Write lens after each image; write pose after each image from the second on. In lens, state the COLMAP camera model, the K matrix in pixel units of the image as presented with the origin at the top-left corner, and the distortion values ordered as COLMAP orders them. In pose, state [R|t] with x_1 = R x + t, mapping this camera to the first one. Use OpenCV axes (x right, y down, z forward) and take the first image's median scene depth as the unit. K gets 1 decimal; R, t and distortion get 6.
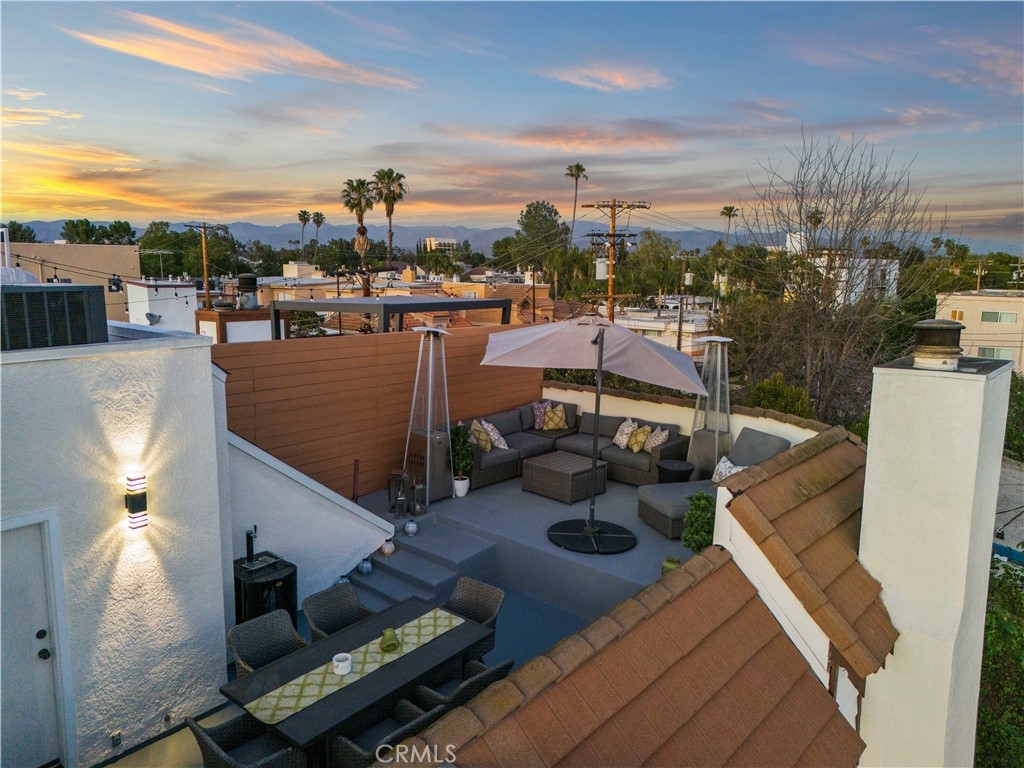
lens RADIAL K [[724.7, 0, 512.0], [0, 724.7, 384.0], [0, 0, 1]] dist [0.061990, -0.068569]
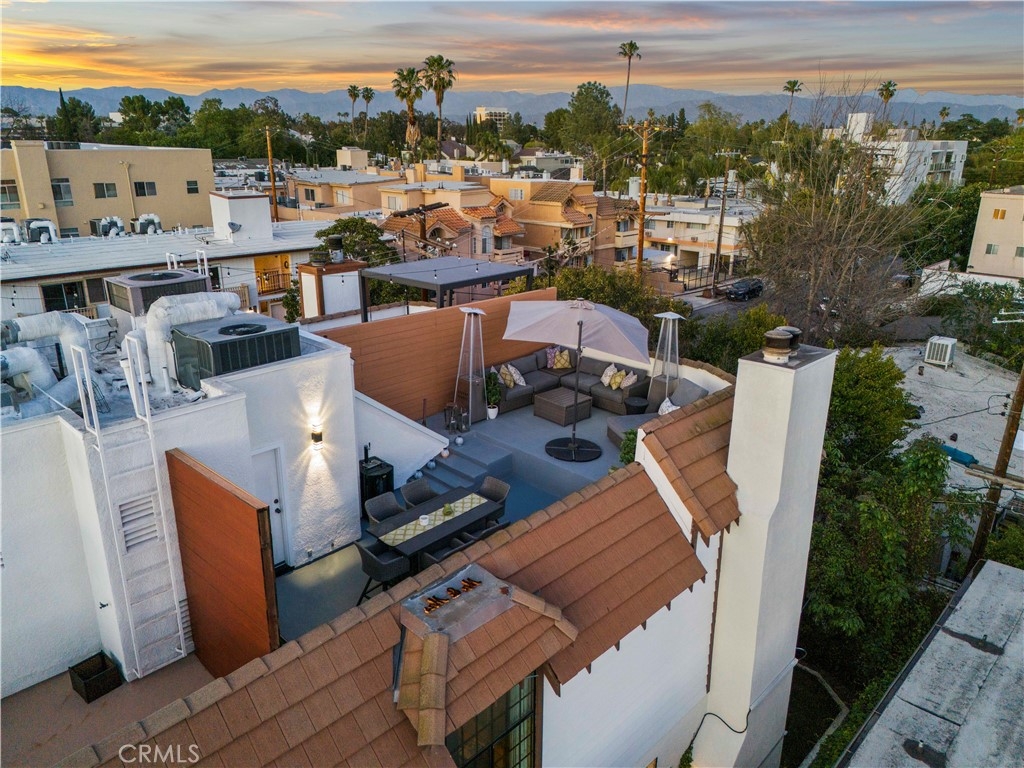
lens RADIAL K [[724.7, 0, 512.0], [0, 724.7, 384.0], [0, 0, 1]] dist [0.061990, -0.068569]
pose [[0.997510, 0.019274, -0.067843, 0.078894], [-0.007599, 0.985706, 0.168306, -0.188818], [0.070117, -0.167371, 0.983397, -0.515253]]
